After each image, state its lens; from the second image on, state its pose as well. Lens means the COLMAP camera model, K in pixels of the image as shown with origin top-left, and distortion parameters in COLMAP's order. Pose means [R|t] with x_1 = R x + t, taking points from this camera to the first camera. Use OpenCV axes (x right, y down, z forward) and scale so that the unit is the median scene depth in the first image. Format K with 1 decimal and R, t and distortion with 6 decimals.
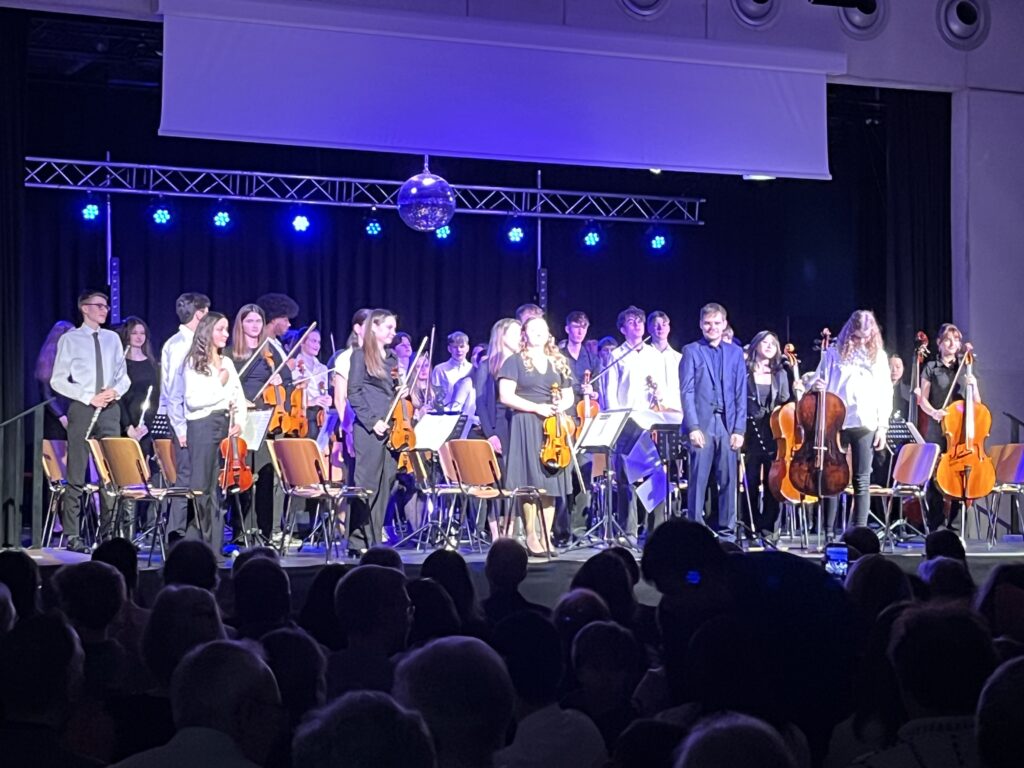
lens RADIAL K [[2100.5, 0, 512.0], [0, 2100.5, 384.0], [0, 0, 1]] dist [0.015164, -0.021602]
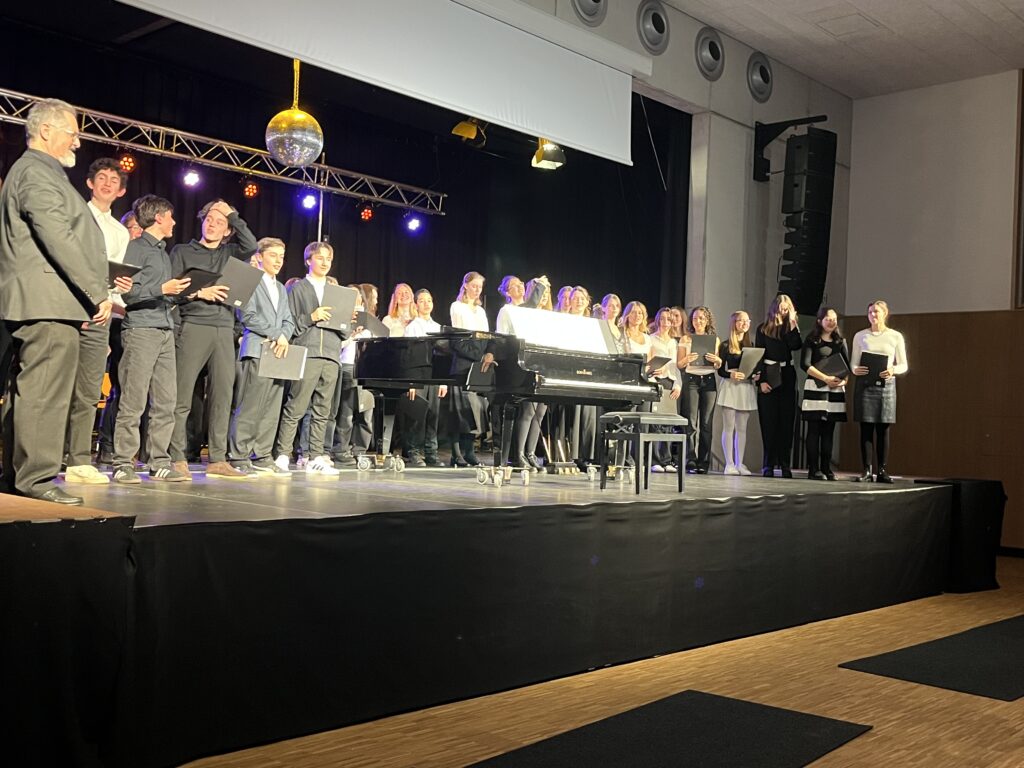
lens RADIAL K [[1098.8, 0, 512.0], [0, 1098.8, 384.0], [0, 0, 1]] dist [0.007046, 0.000576]
pose [[0.930310, 0.046155, 0.363859, -0.124032], [-0.049912, 0.998753, 0.000923, 0.026853], [-0.363363, -0.019019, 0.931454, 0.429044]]
